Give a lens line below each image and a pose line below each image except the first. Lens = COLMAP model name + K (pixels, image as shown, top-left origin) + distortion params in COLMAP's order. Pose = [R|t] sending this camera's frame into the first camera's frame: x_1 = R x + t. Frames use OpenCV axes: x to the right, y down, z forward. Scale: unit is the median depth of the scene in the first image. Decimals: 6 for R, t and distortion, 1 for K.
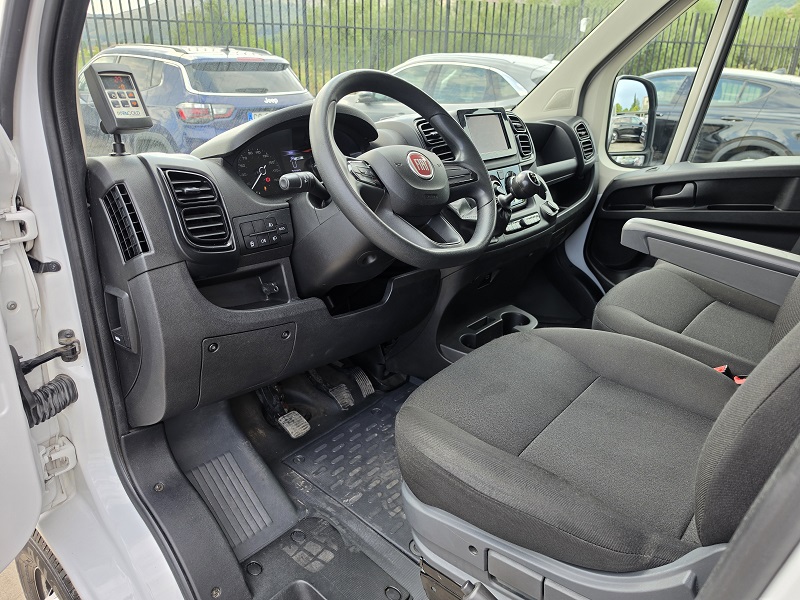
lens RADIAL K [[563.0, 0, 400.0], [0, 563.0, 300.0], [0, 0, 1]] dist [0.067476, -0.103826]
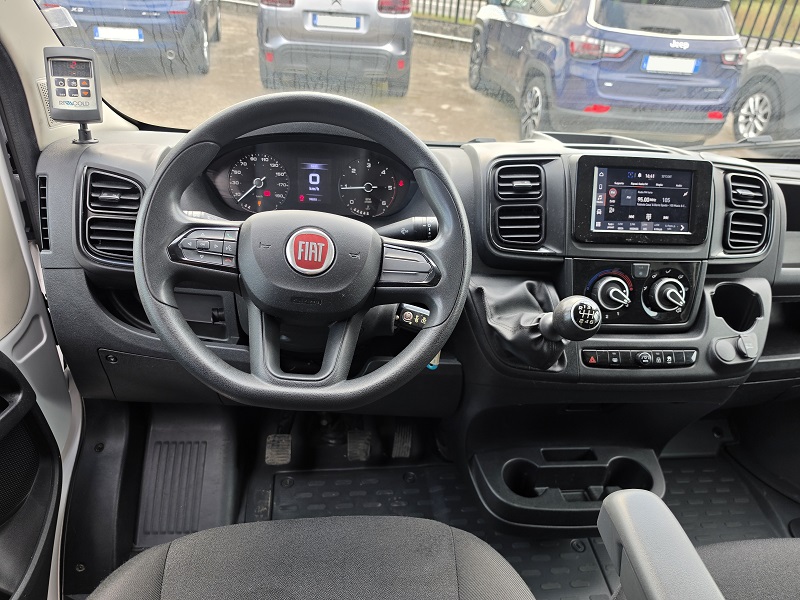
lens RADIAL K [[563.0, 0, 400.0], [0, 563.0, 300.0], [0, 0, 1]] dist [0.067476, -0.103826]
pose [[0.729522, 0.385180, -0.565185, 0.385271], [-0.312931, 0.922753, 0.224946, -0.274616], [0.608171, 0.012760, 0.793704, 0.394733]]
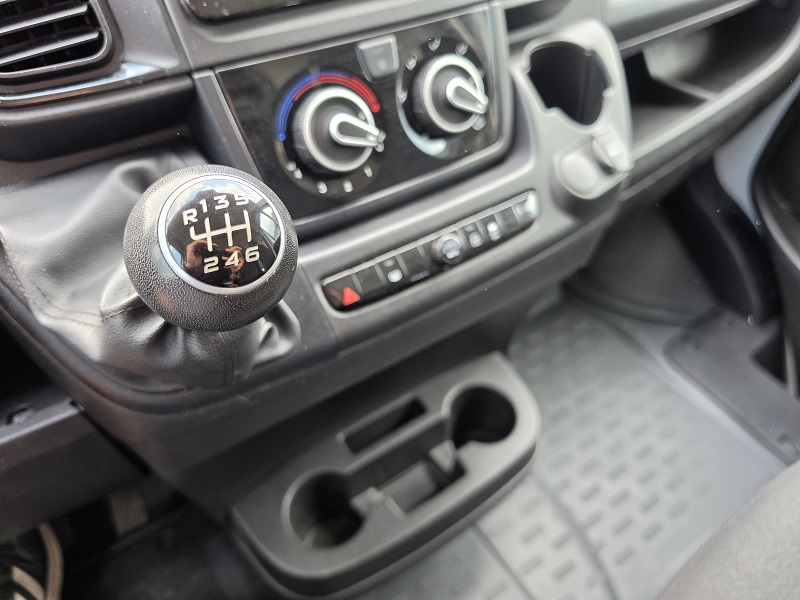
lens RADIAL K [[563.0, 0, 400.0], [0, 563.0, 300.0], [0, 0, 1]] dist [0.067476, -0.103826]
pose [[0.963177, 0.143092, -0.227630, 0.290620], [-0.054051, 0.932385, 0.357403, -0.232514], [0.263380, -0.331939, 0.905786, 0.811139]]
